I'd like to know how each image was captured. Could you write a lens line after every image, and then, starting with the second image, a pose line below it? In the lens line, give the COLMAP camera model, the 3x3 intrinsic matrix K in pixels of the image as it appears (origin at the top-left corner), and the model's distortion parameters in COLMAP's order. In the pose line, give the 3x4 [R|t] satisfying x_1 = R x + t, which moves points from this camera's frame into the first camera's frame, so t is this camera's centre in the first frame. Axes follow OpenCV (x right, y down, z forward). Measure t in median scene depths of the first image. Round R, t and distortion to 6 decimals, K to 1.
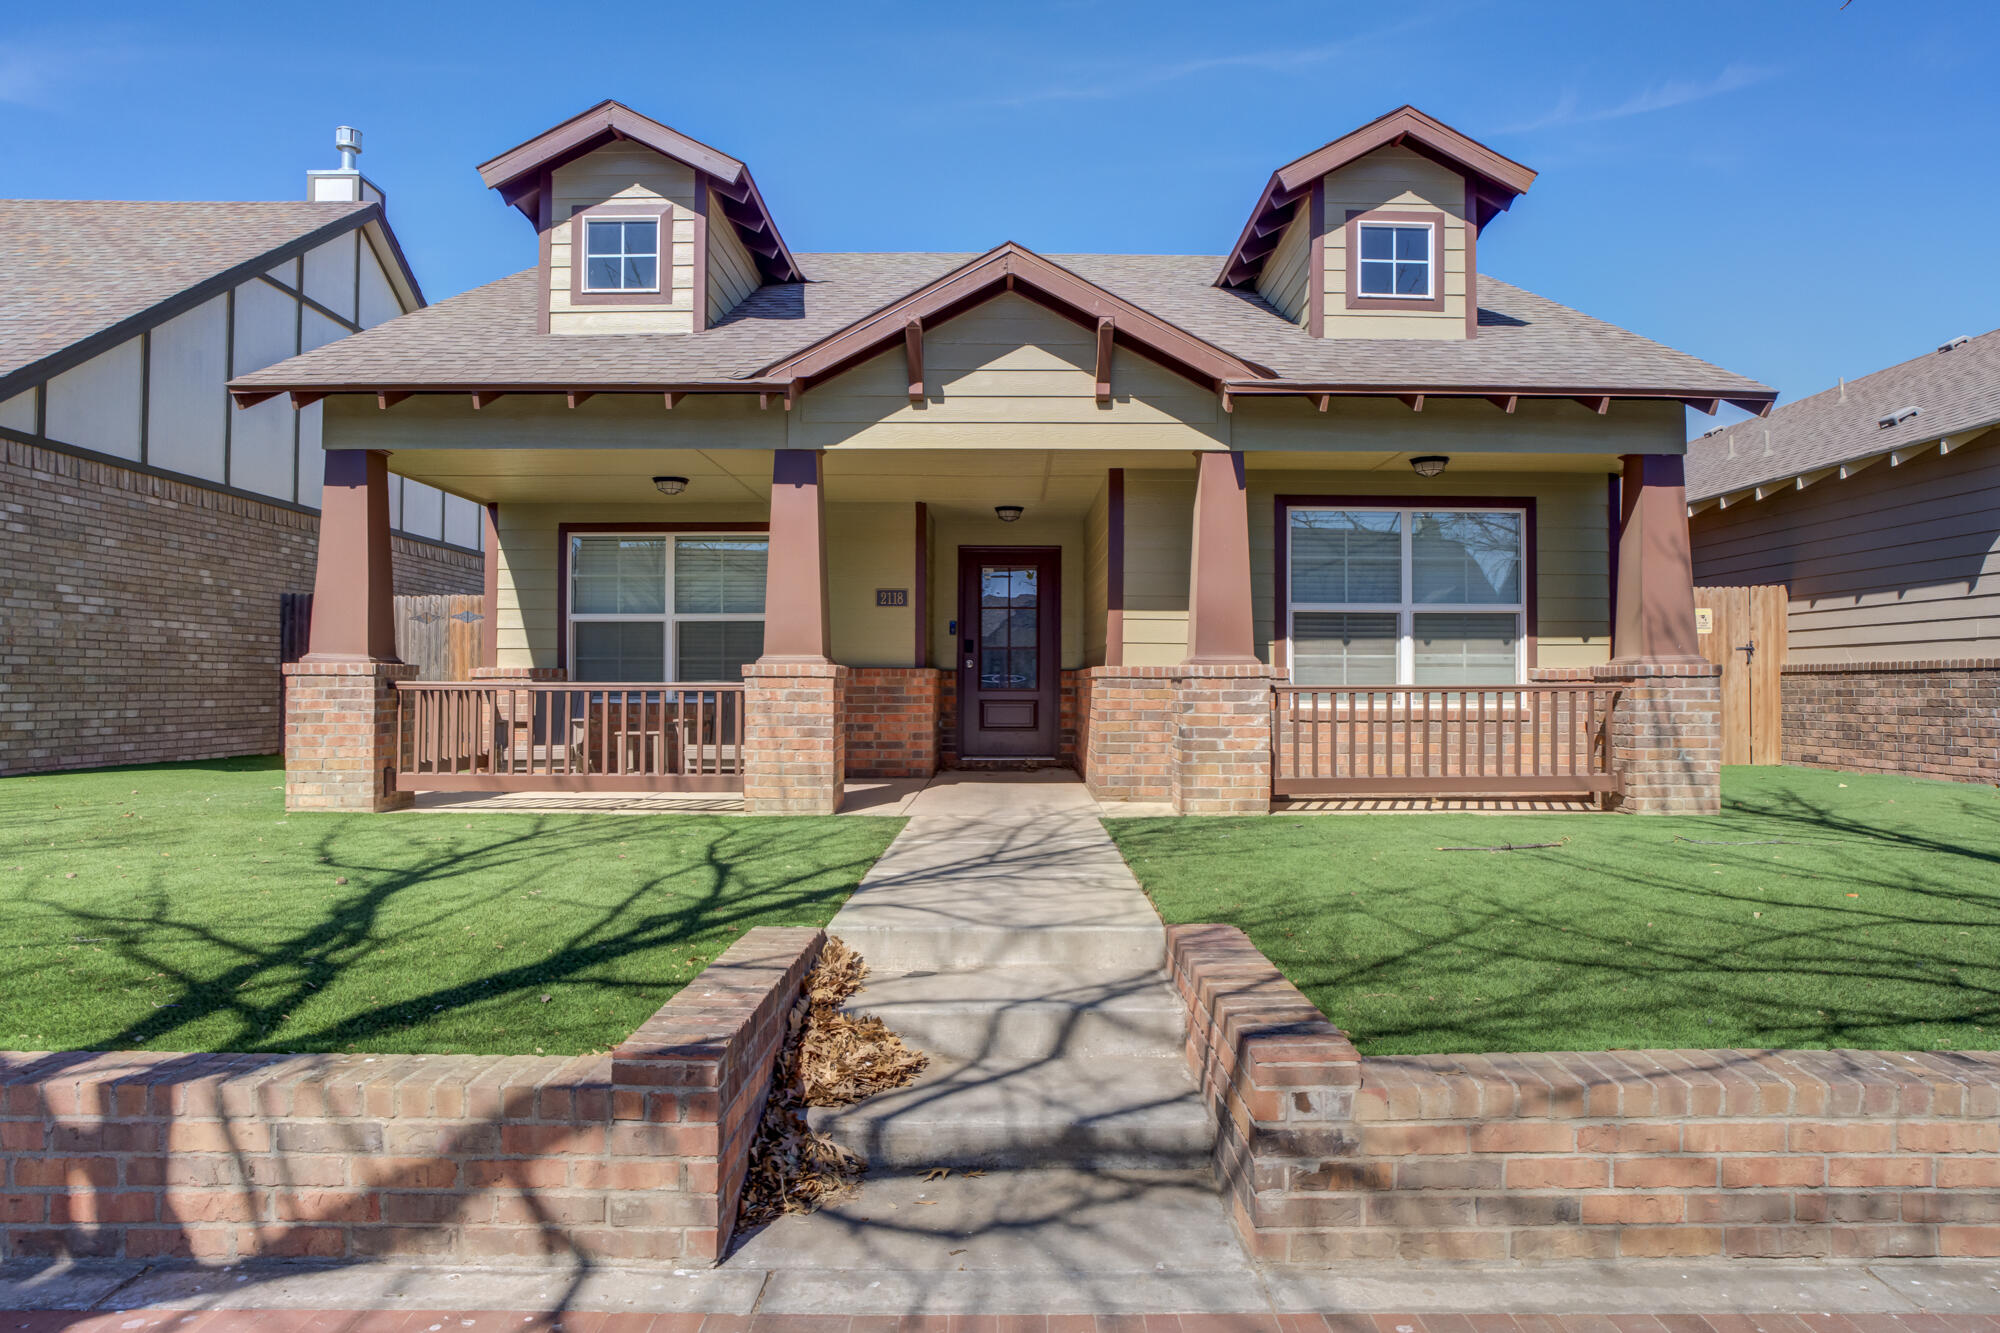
lens RADIAL K [[1241.3, 0, 990.0], [0, 1241.3, 655.9], [0, 0, 1]] dist [-0.022722, 0.003180]
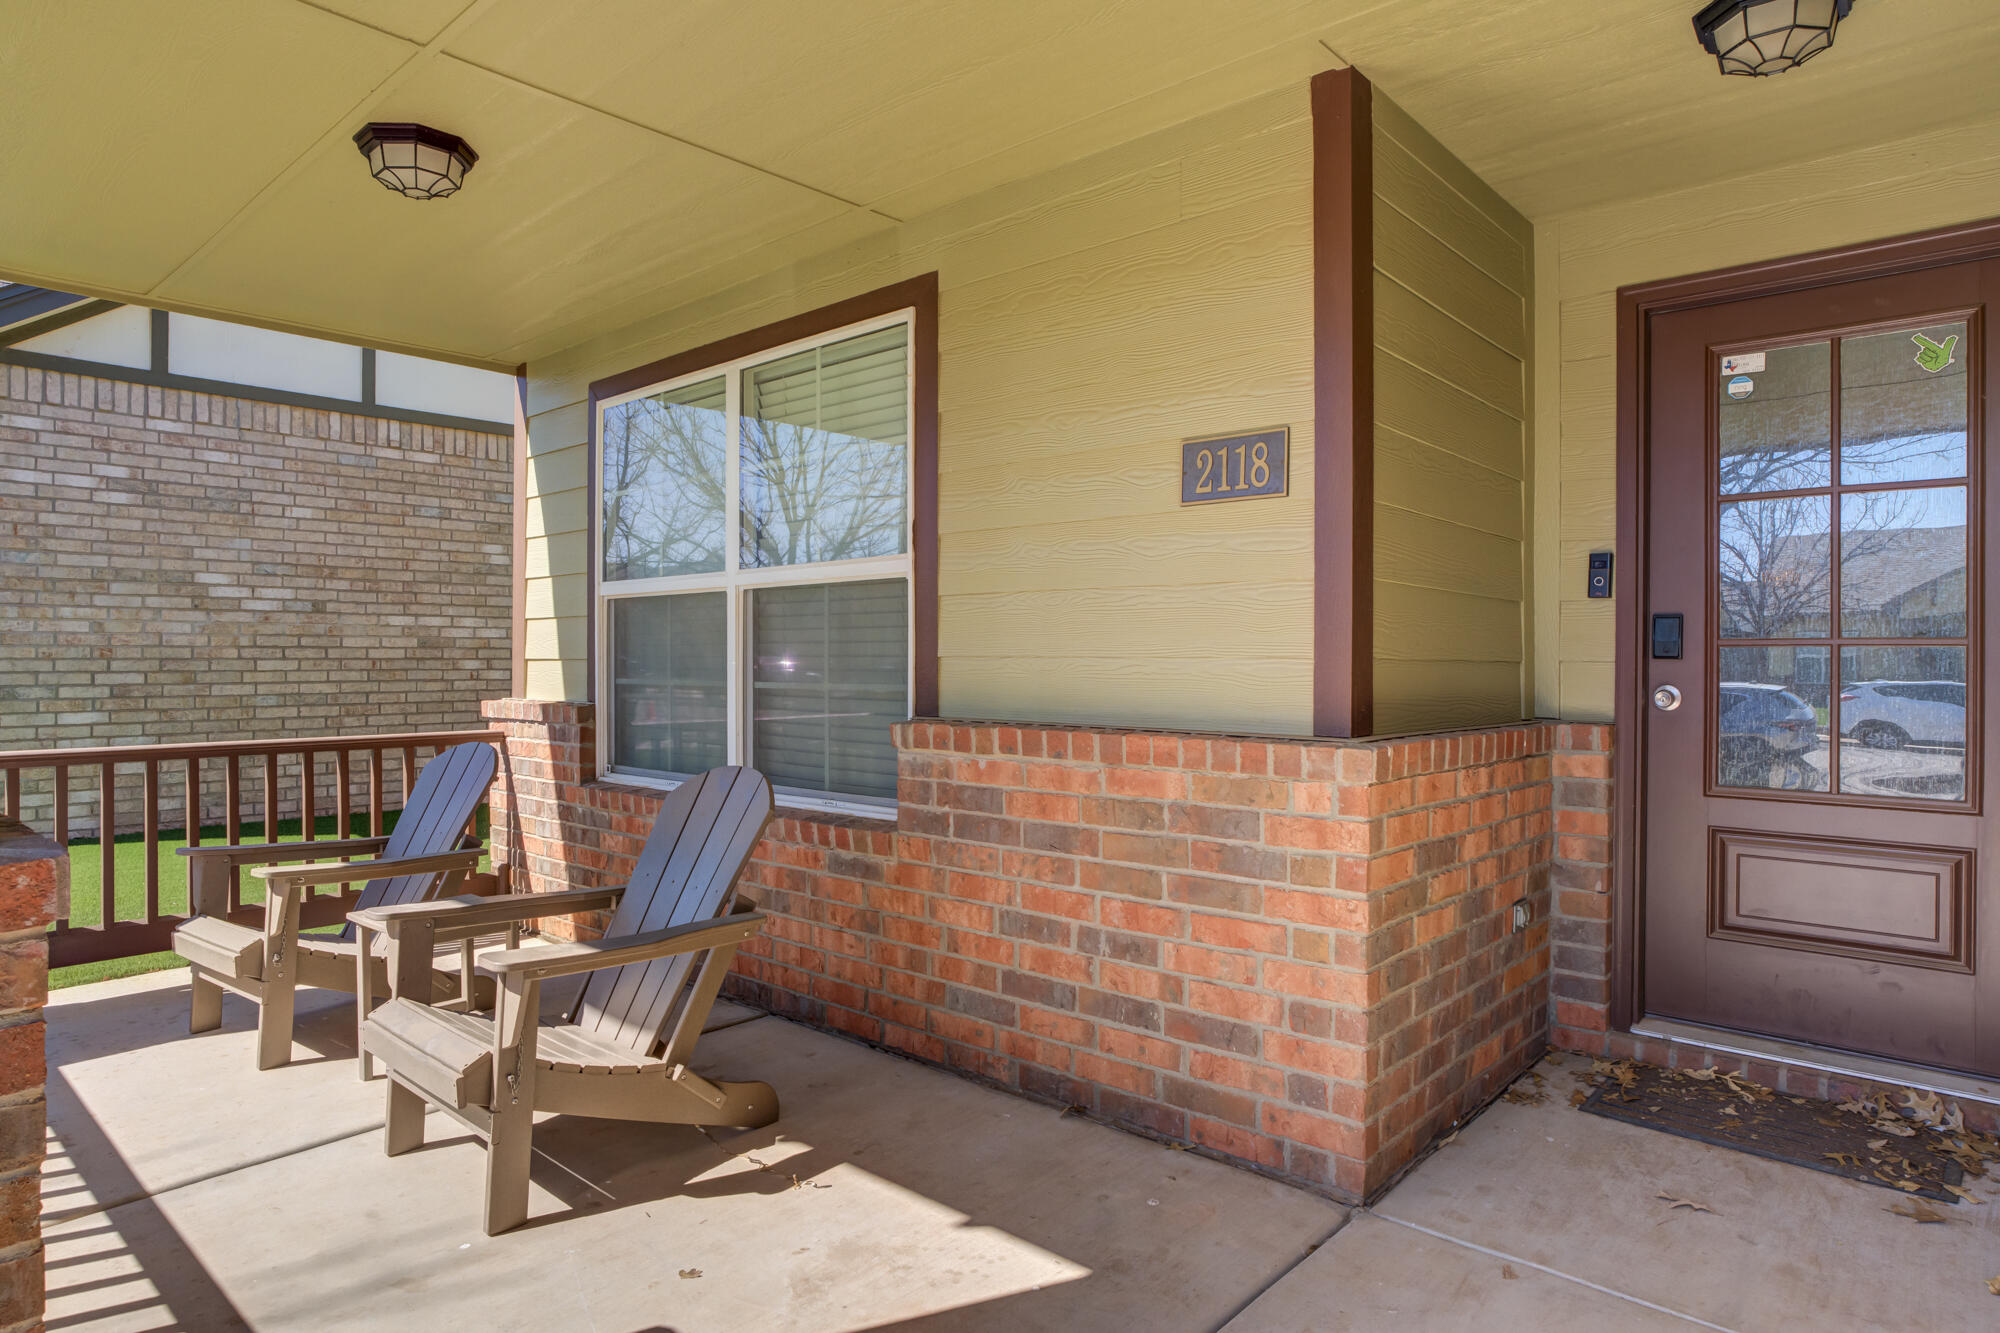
lens RADIAL K [[1149.6, 0, 1006.8], [0, 1149.6, 665.3], [0, 0, 1]] dist [-0.042618, 0.001785]
pose [[0.755159, 0.004041, -0.655530, 0.043785], [0.017703, 0.999491, 0.026554, -0.012096], [0.655303, -0.031657, 0.754702, 0.784583]]
